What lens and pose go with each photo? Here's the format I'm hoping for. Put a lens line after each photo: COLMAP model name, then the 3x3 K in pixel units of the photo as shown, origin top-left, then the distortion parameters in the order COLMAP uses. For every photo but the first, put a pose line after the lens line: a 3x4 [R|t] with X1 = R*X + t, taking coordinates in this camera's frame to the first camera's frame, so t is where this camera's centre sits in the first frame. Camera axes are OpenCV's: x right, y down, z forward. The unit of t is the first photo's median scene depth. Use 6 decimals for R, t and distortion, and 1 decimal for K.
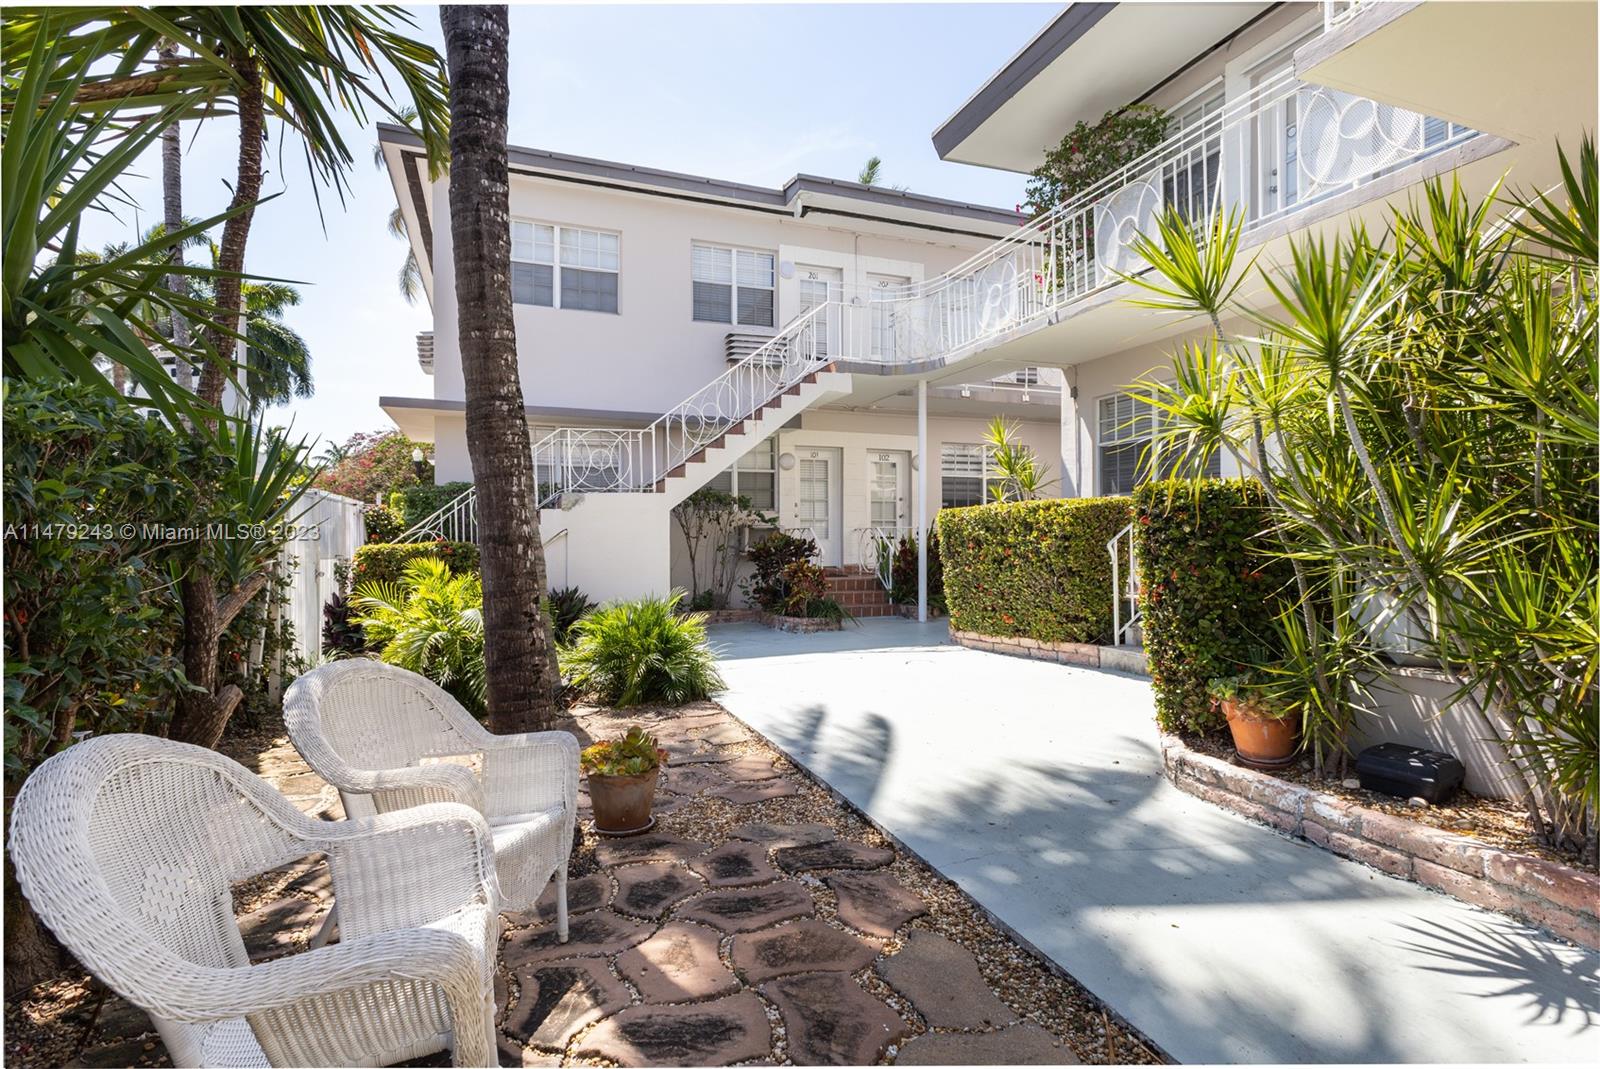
lens RADIAL K [[811.3, 0, 800.0], [0, 811.3, 534.5], [0, 0, 1]] dist [0.000074, -0.000002]
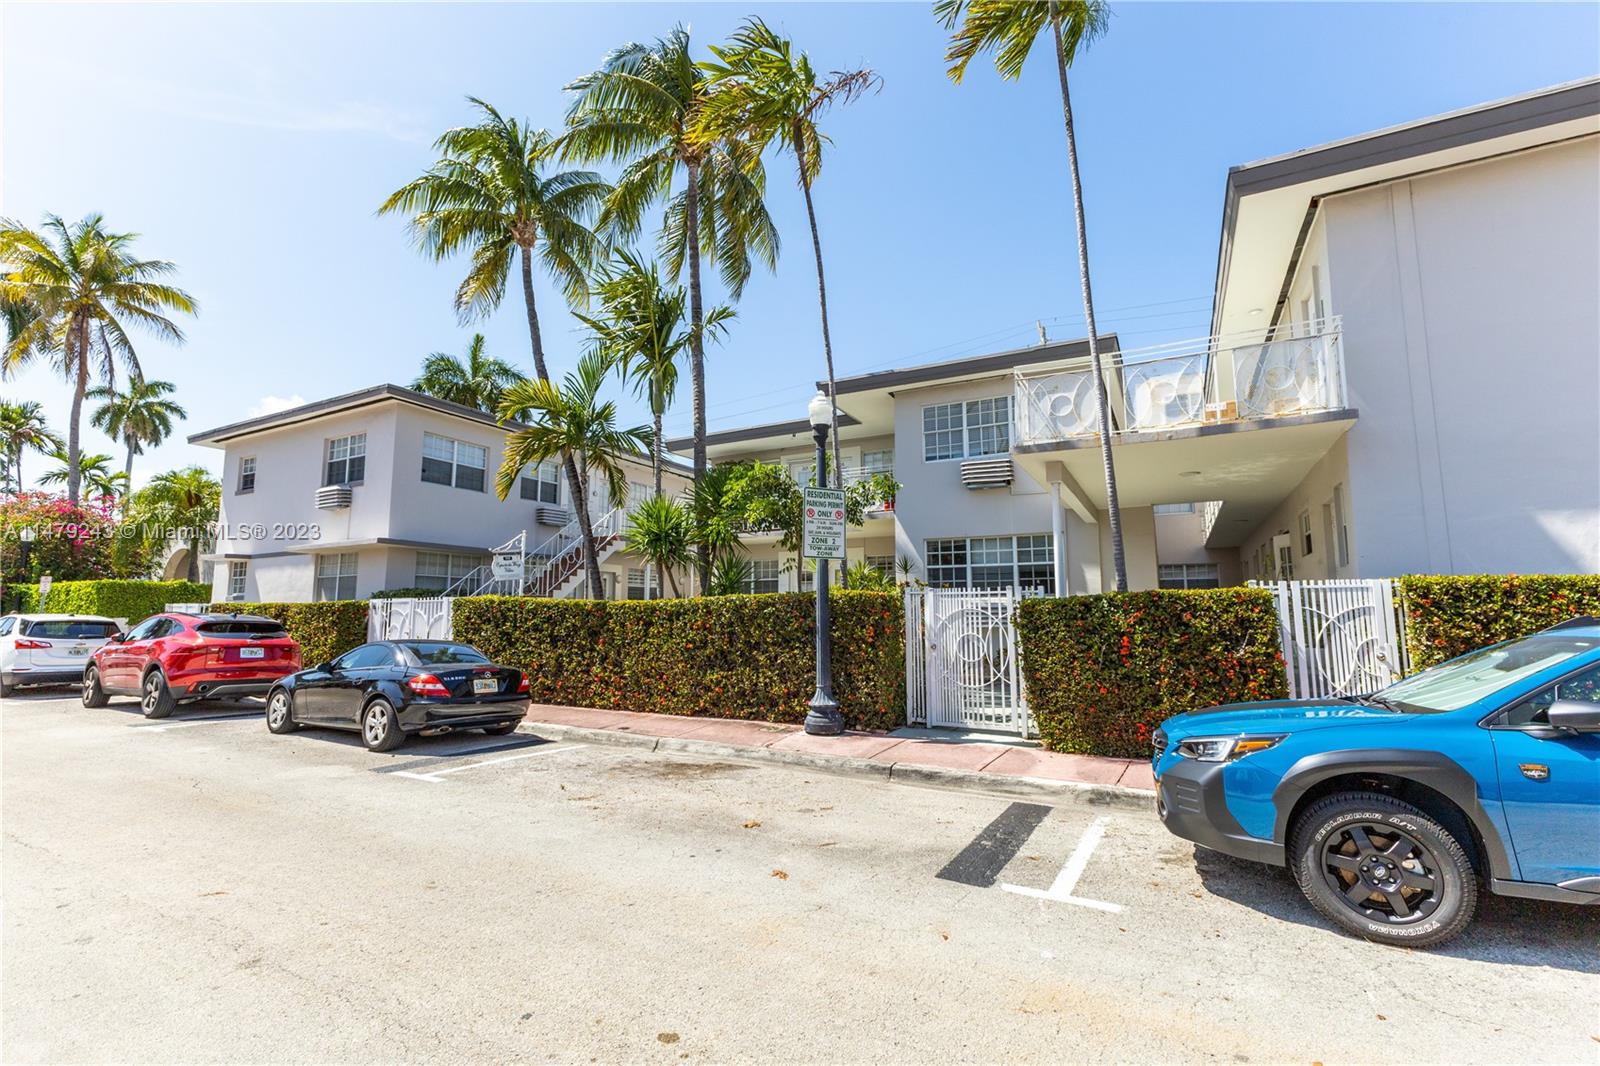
lens RADIAL K [[691.9, 0, 800.0], [0, 691.9, 533.0], [0, 0, 1]] dist [0.000693, -0.000347]
pose [[0.764476, 0.076063, 0.640149, -0.759172], [-0.001559, 0.993230, -0.116156, -0.008515], [-0.644651, 0.087800, 0.759419, -0.684358]]
